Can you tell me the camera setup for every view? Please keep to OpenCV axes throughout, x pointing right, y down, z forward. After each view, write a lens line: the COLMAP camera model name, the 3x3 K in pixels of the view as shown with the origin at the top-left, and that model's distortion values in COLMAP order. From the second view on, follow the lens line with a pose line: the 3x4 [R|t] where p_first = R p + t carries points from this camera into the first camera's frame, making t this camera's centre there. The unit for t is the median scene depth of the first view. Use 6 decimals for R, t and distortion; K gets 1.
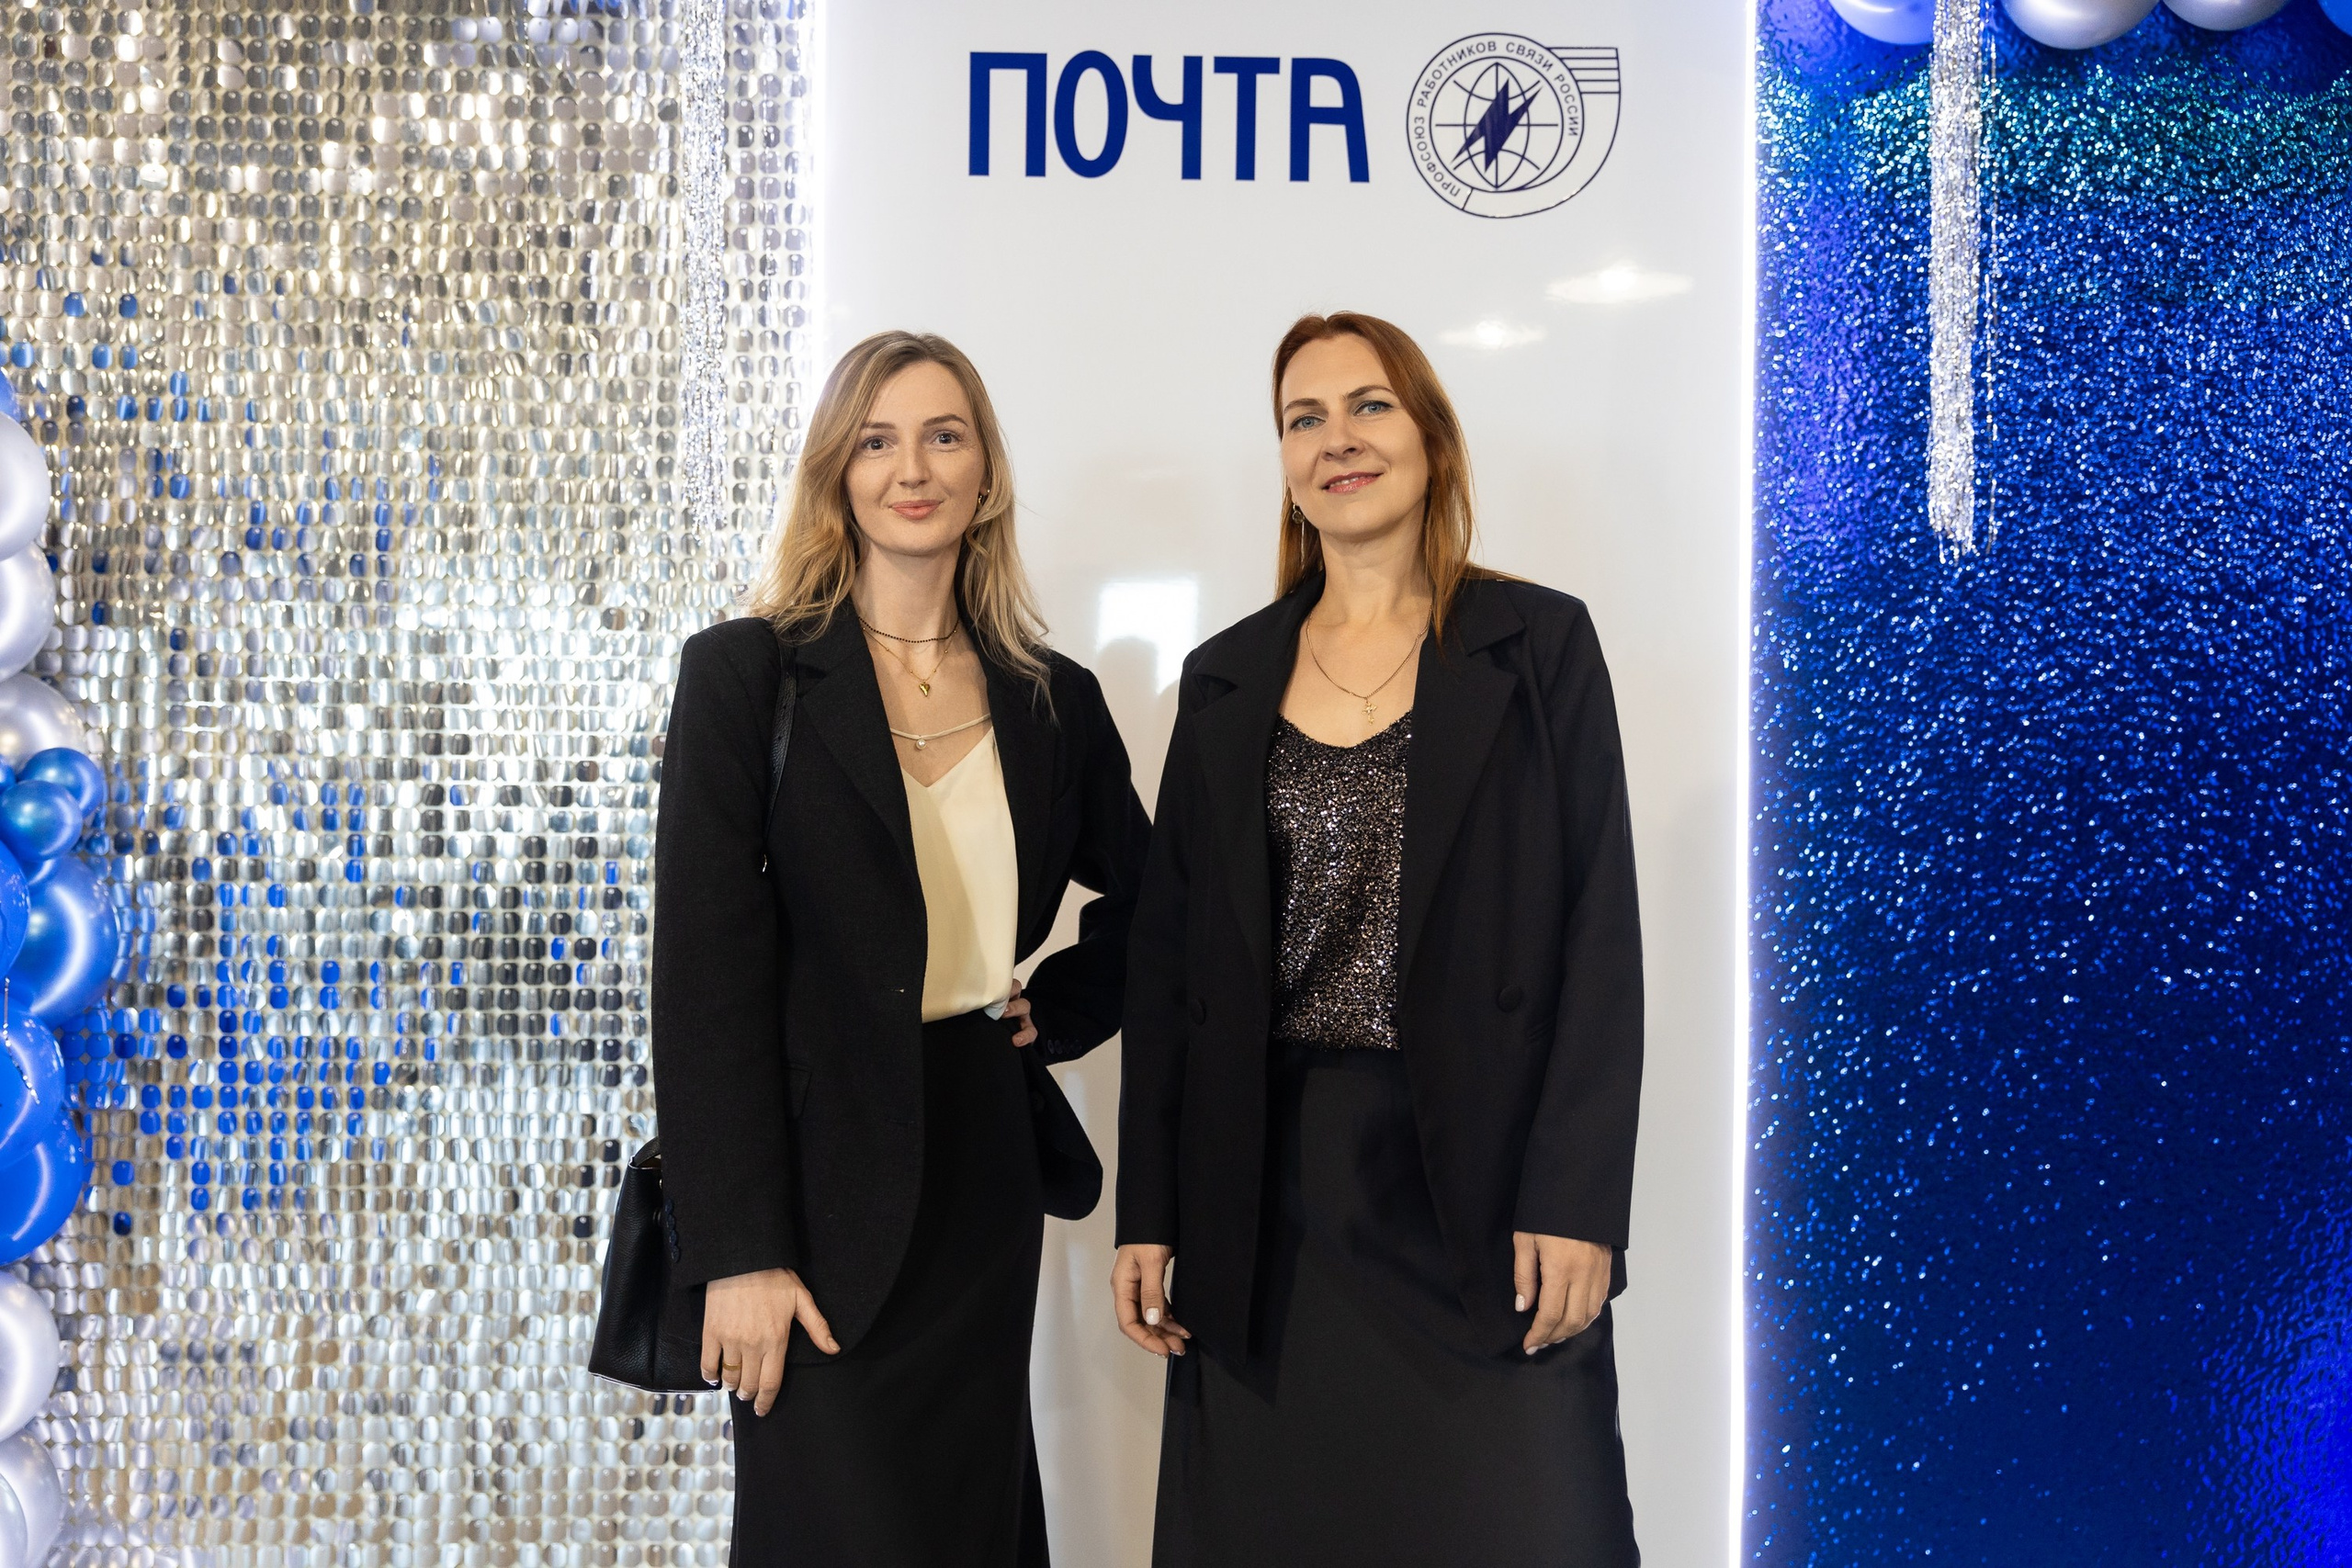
lens RADIAL K [[2445.4, 0, 1169.9], [0, 2445.4, 788.0], [0, 0, 1]] dist [0.033857, 0.000000]
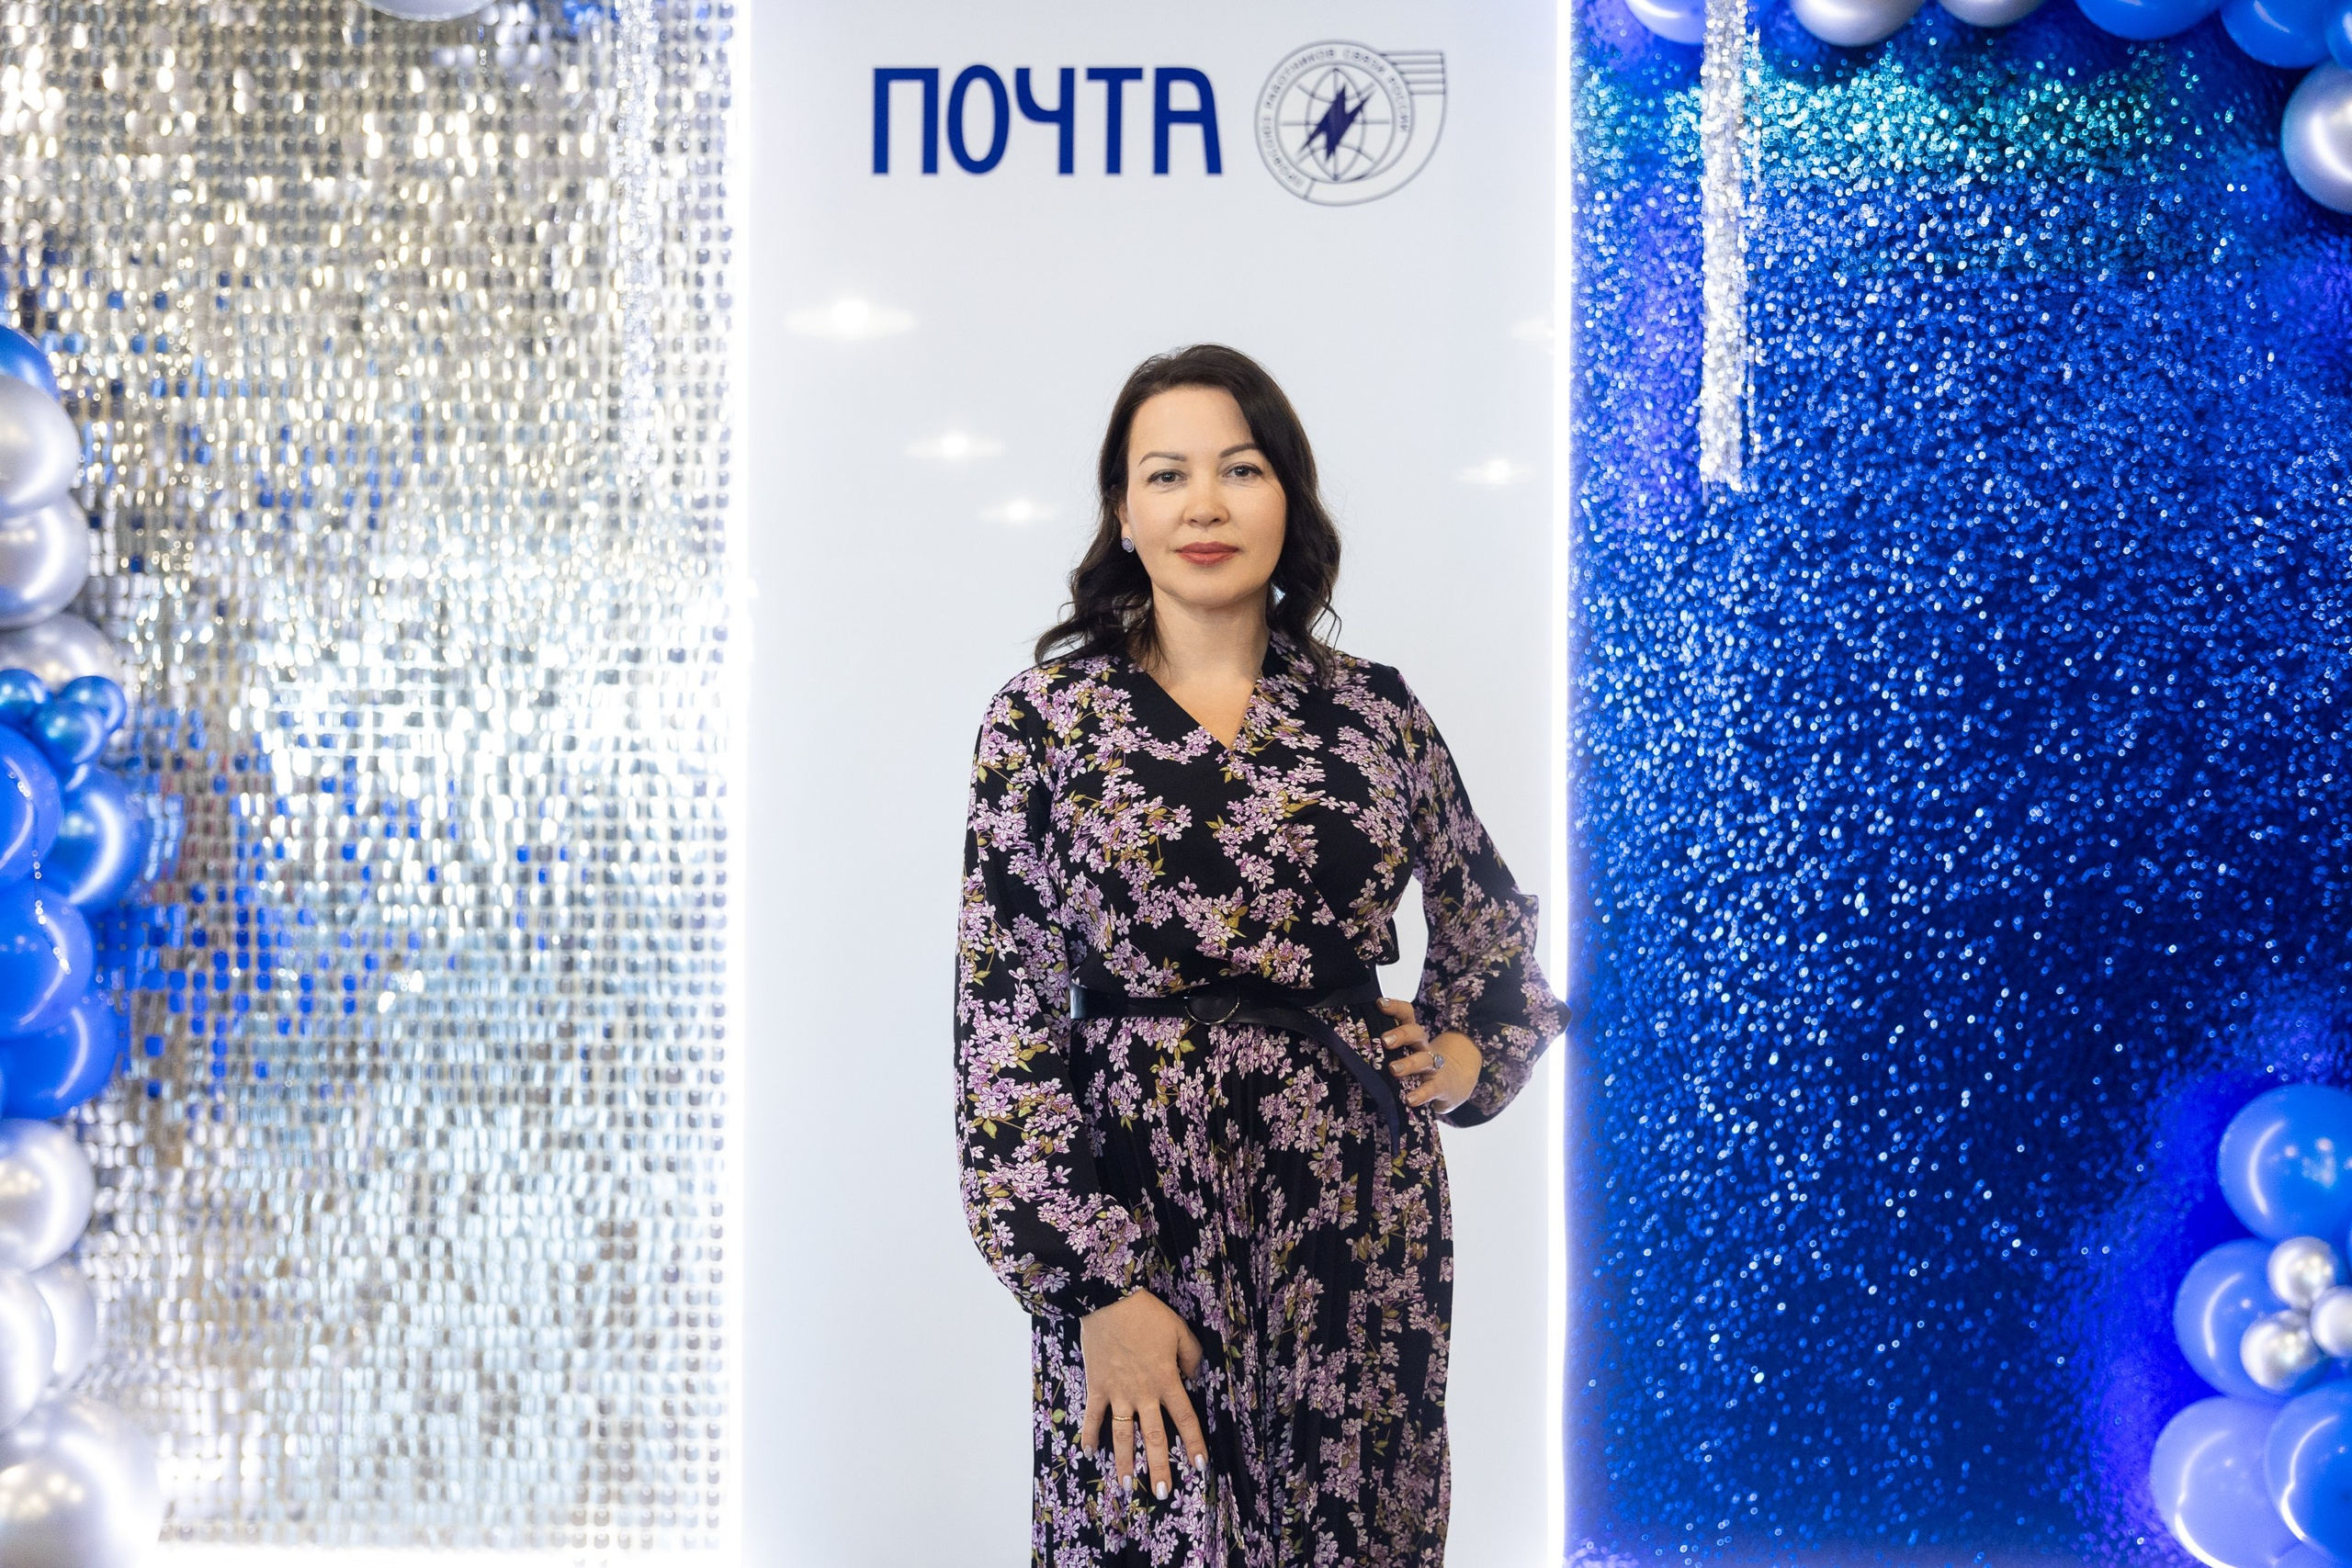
lens RADIAL K [[2445.4, 0, 1157.8], [0, 2445.4, 784.6], [0, 0, 1]] dist [0.033857, 0.000000]
pose [[0.997506, -0.000229, -0.070586, 0.129016], [-0.000415, 0.999958, -0.009106, 0.043529], [0.070585, 0.009112, 0.997464, -0.125139]]
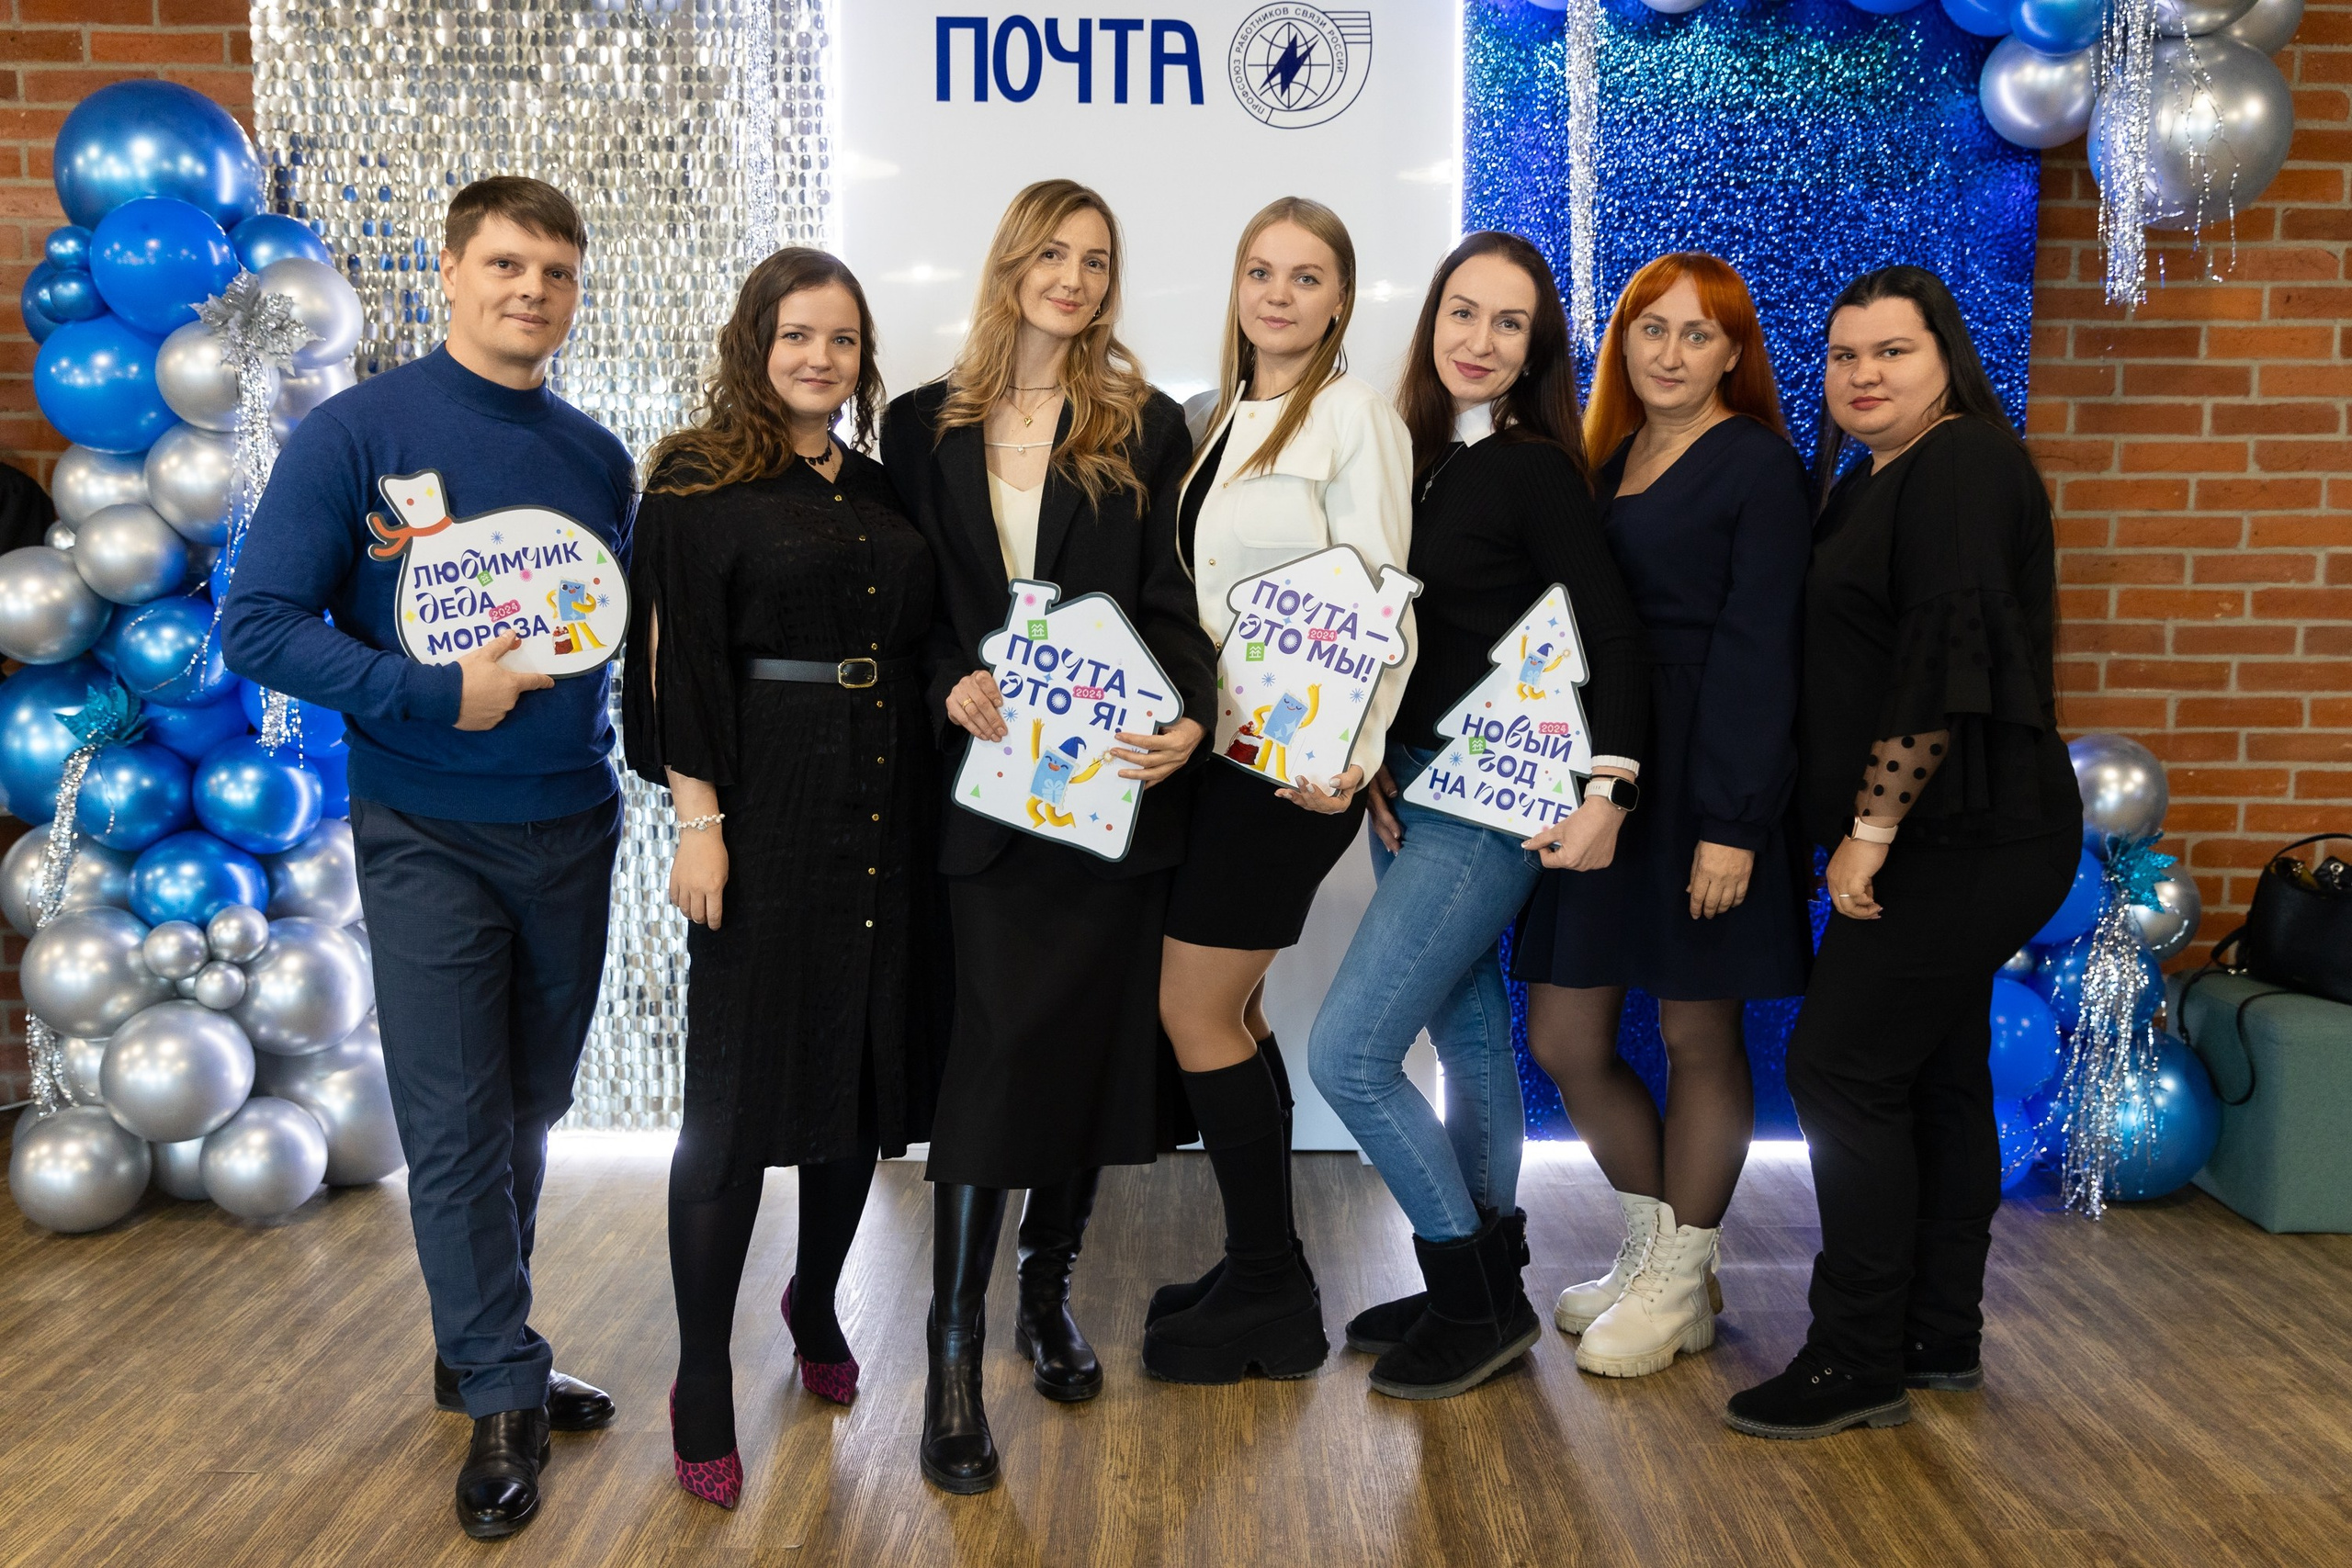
lens RADIAL K [[2097.4, 0, 1170.9], [0, 2097.4, 799.1], [0, 0, 1]] dist [0.008797, 0.015117]
pose [[0.999879, -0.000005, -0.015575, 0.079972], [0.001621, 0.994597, 0.103798, 0.041081], [0.015491, -0.103810, 0.994476, -0.315542]]
